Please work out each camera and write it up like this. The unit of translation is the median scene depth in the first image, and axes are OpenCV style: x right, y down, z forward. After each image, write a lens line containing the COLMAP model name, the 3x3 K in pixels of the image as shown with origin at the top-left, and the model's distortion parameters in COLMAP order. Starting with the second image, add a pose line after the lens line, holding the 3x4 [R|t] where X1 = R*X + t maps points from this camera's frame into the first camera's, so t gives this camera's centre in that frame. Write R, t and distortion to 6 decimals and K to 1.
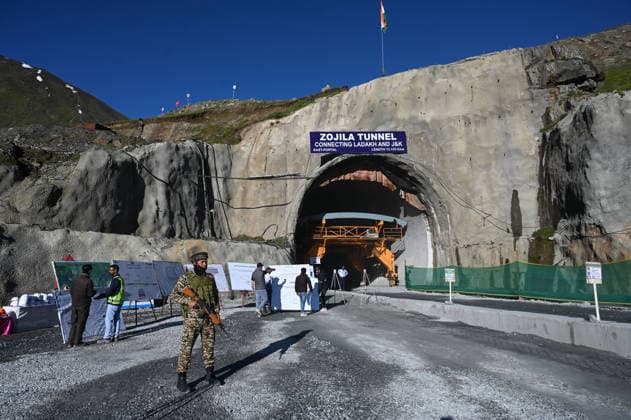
lens RADIAL K [[418.8, 0, 317.1], [0, 418.8, 206.2], [0, 0, 1]] dist [-0.009797, 0.001075]
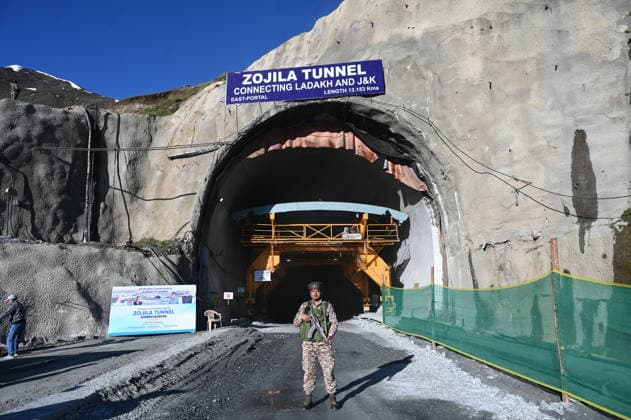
lens RADIAL K [[418.9, 0, 313.4], [0, 418.9, 207.7], [0, 0, 1]] dist [-0.007729, 0.000179]
pose [[0.982354, -0.034539, -0.183812, 0.219839], [0.028067, 0.998895, -0.037694, 0.054375], [0.184911, 0.031870, 0.982238, 0.401344]]
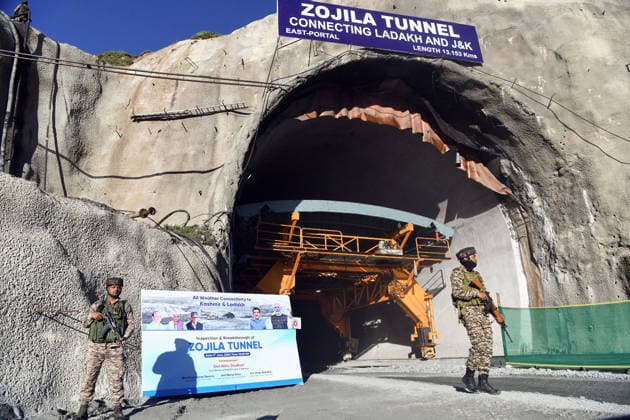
lens RADIAL K [[434.2, 0, 322.9], [0, 434.2, 208.9], [0, 0, 1]] dist [-0.069125, 0.010858]
pose [[0.986424, 0.041394, 0.158918, -0.033069], [-0.017221, 0.988449, -0.150572, 0.109190], [-0.163315, 0.145791, 0.975742, 0.583191]]
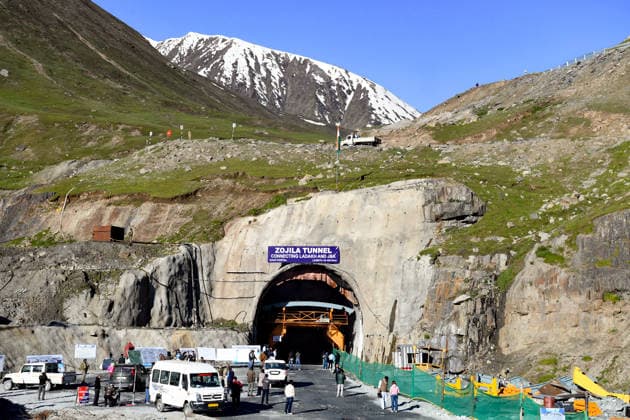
lens RADIAL K [[1005.3, 0, 315.0], [0, 1005.3, 210.0], [0, 0, 1]] dist [0.294407, 0.018072]
pose [[0.986041, 0.021536, -0.165106, 0.670078], [-0.014161, 0.998854, 0.045712, -0.445370], [0.165901, -0.042735, 0.985216, -2.195520]]
